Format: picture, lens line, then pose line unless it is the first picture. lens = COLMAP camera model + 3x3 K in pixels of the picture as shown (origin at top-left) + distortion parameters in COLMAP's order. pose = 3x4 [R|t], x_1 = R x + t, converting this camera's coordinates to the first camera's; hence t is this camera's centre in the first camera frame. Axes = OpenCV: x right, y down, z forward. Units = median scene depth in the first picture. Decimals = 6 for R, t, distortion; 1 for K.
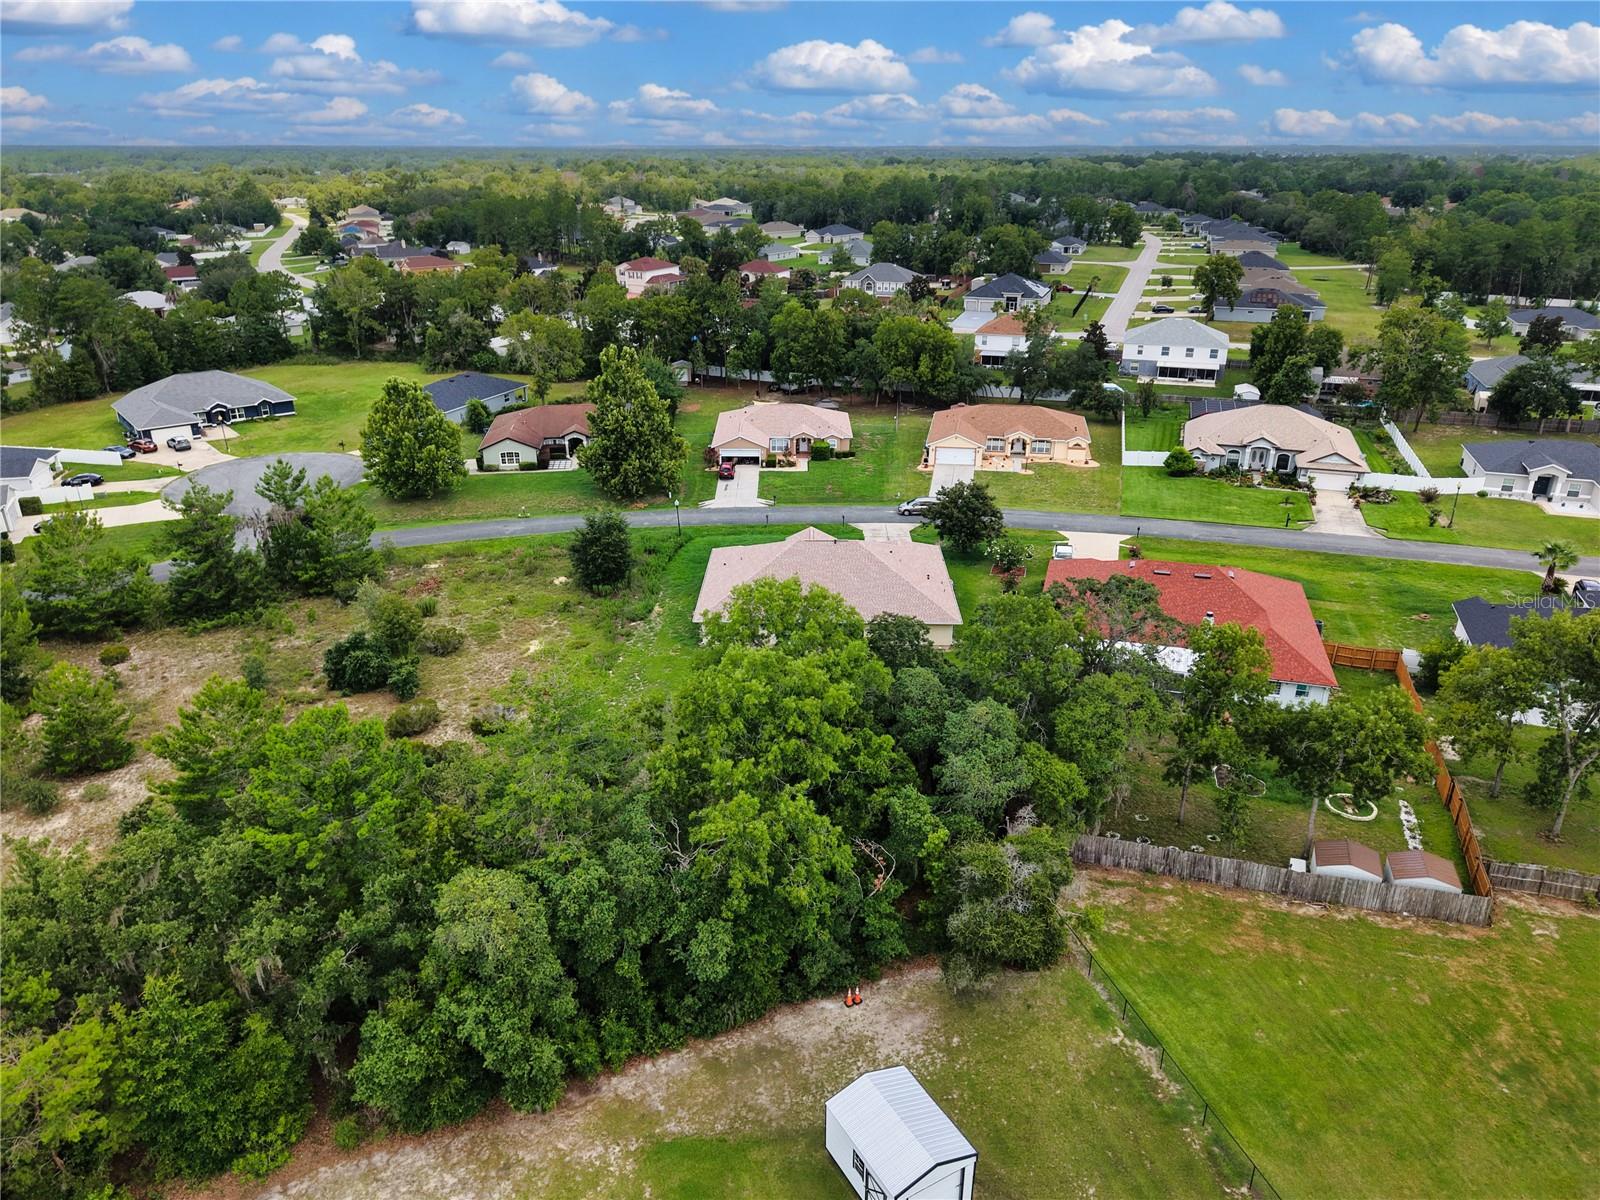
lens RADIAL K [[1117.9, 0, 804.9], [0, 1117.9, 597.7], [0, 0, 1]] dist [0.008429, -0.005456]
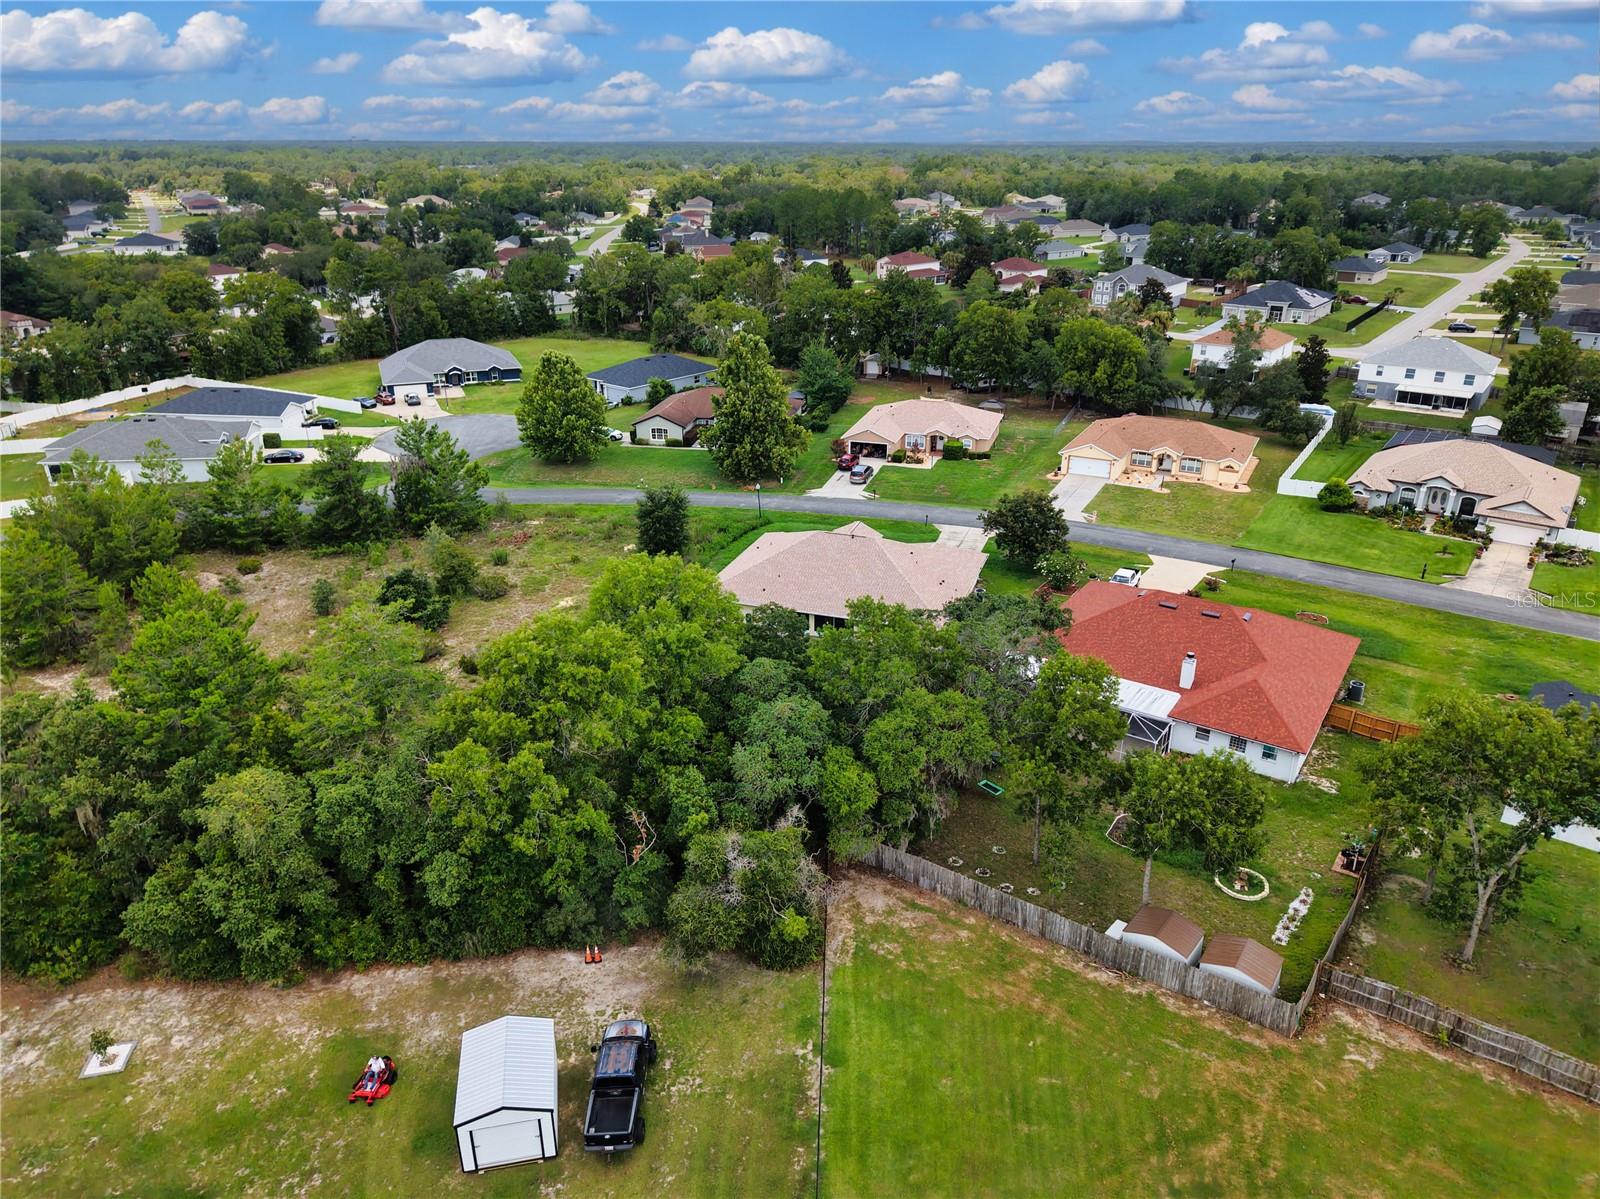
lens RADIAL K [[1117.9, 0, 804.9], [0, 1117.9, 597.2], [0, 0, 1]] dist [0.008429, -0.005456]
pose [[0.948273, 0.120834, -0.293561, 0.201470], [-0.120002, 0.992553, 0.020915, -0.008167], [0.293903, 0.015395, 0.955711, 0.022223]]
